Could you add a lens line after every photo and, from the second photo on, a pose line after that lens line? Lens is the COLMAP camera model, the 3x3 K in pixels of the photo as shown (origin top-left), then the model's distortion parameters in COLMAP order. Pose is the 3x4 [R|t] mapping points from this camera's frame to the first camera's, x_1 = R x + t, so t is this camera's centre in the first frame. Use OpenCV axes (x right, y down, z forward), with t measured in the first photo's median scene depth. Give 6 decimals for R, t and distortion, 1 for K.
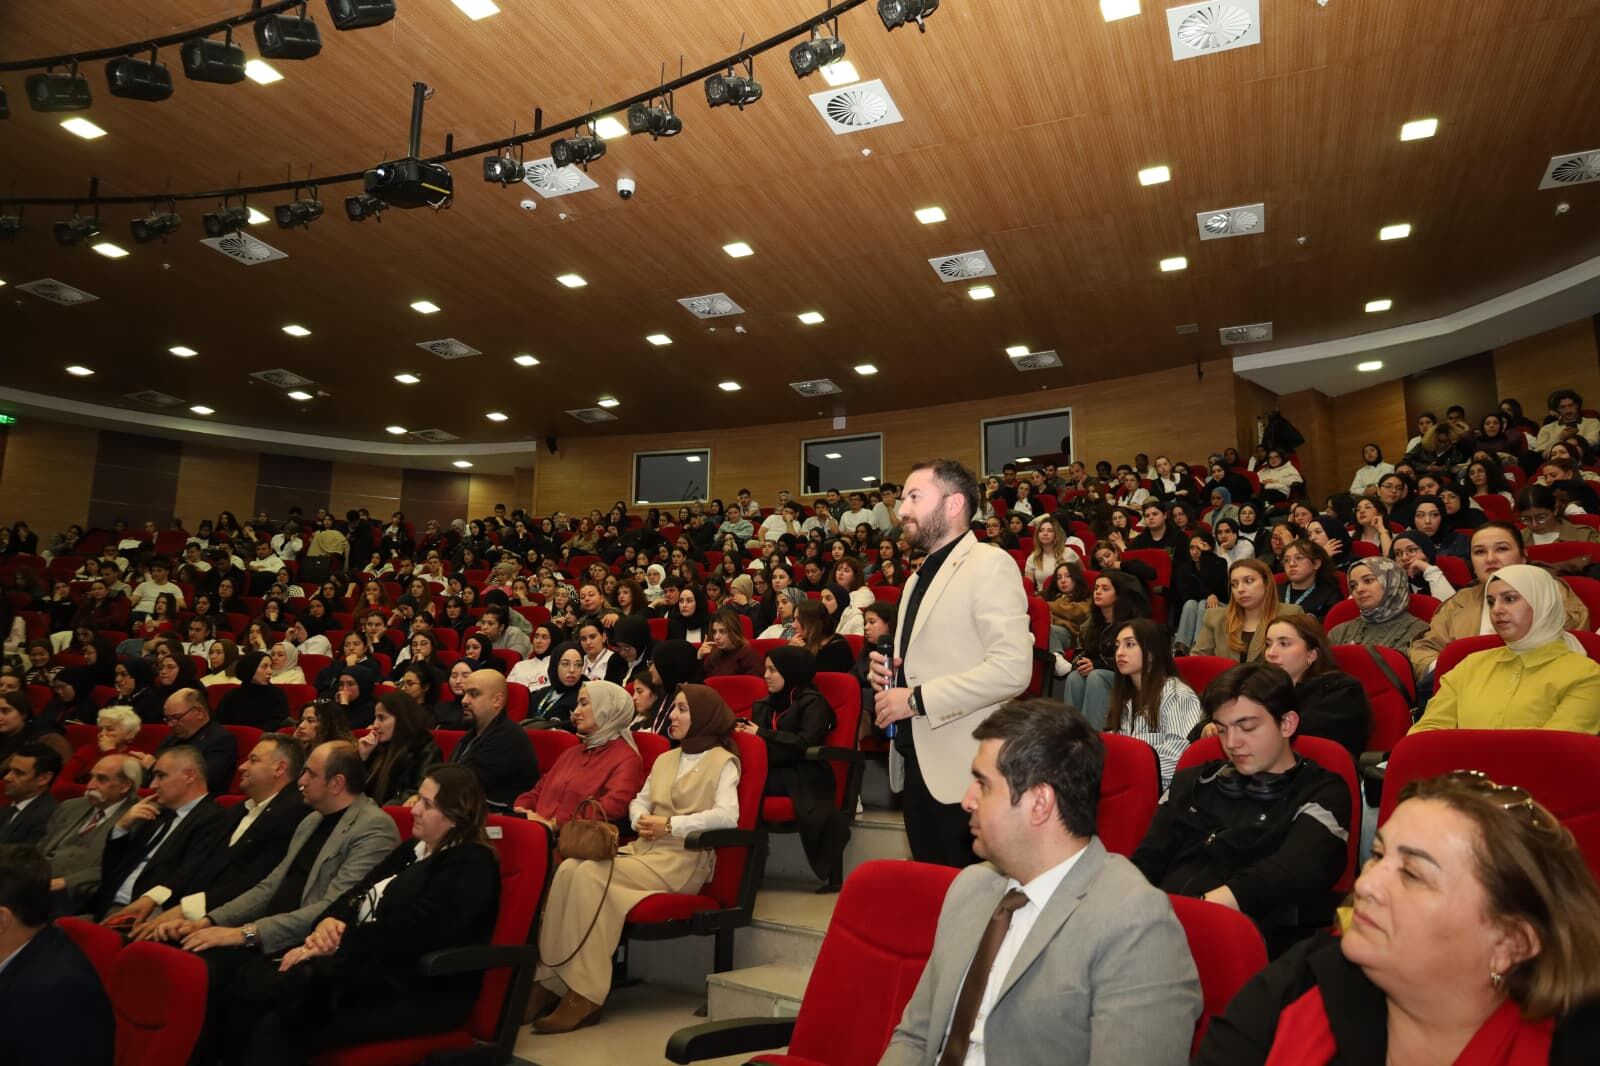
lens RADIAL K [[1133.3, 0, 796.8], [0, 1133.3, 535.4], [0, 0, 1]] dist [-0.002399, 0.002821]
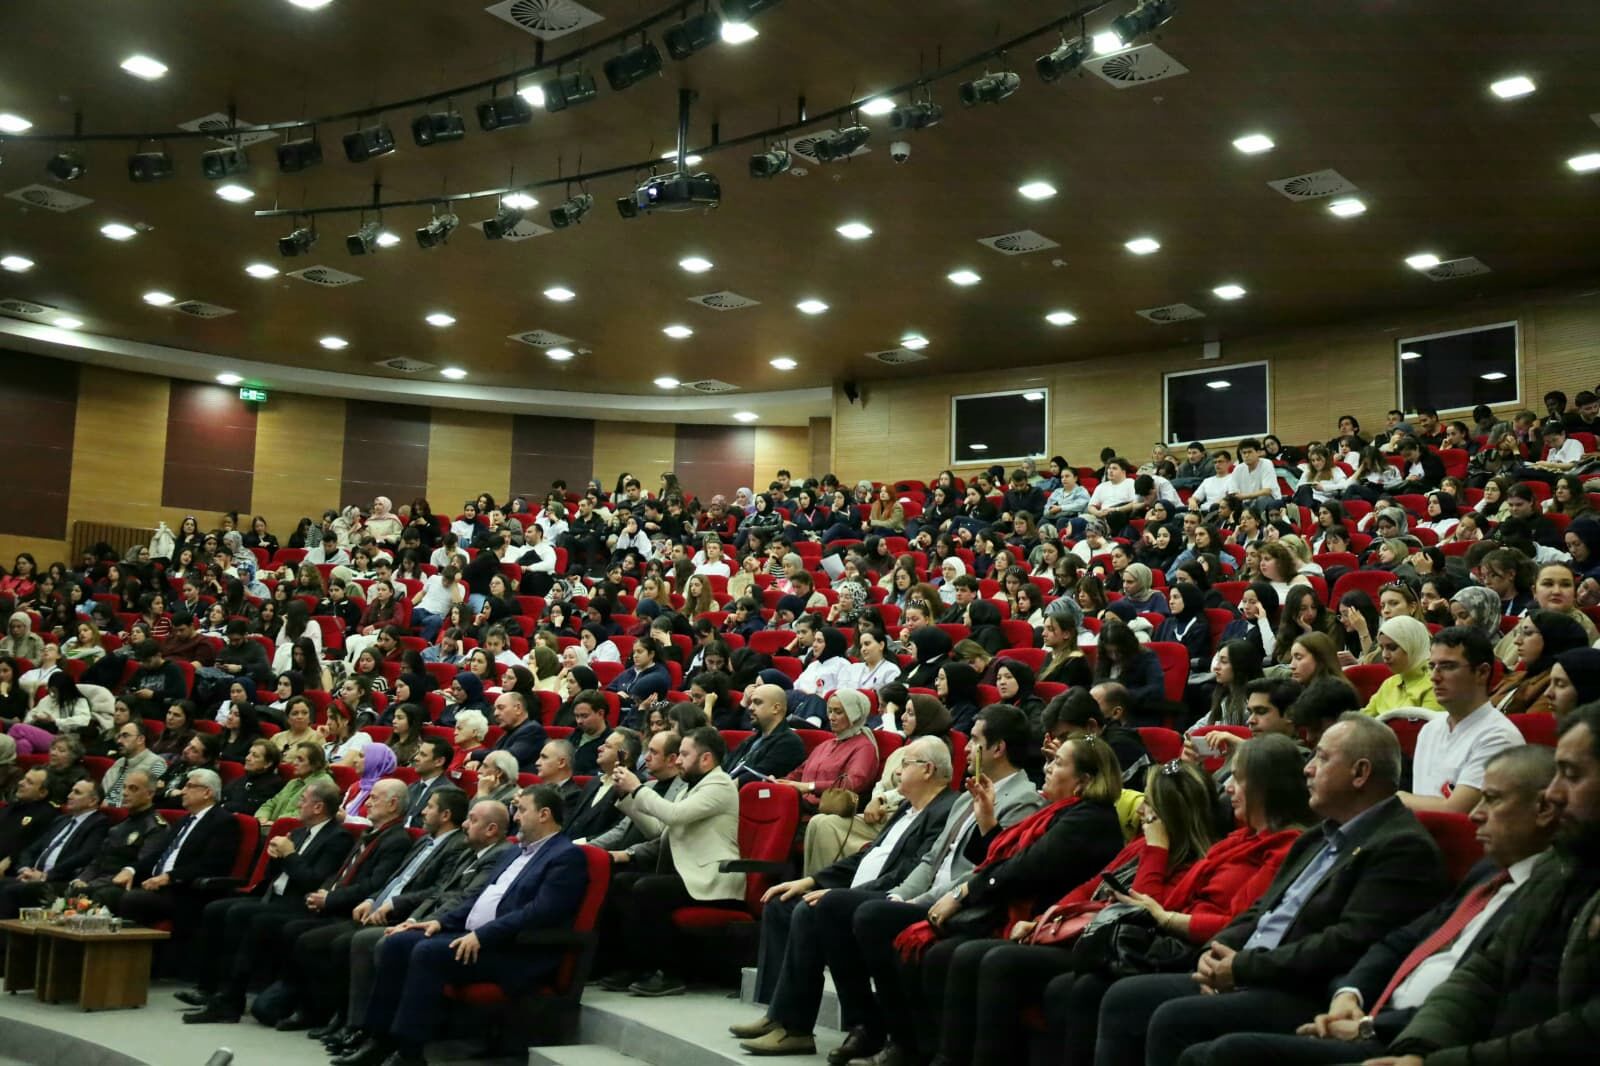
lens RADIAL K [[1885.1, 0, 809.0], [0, 1885.1, 527.9], [0, 0, 1]] dist [0.003364, -0.001075]
pose [[0.965786, -0.022235, -0.258386, 0.108163], [0.034202, 0.998536, 0.041912, -0.044736], [0.257076, -0.049315, 0.965132, -0.331490]]
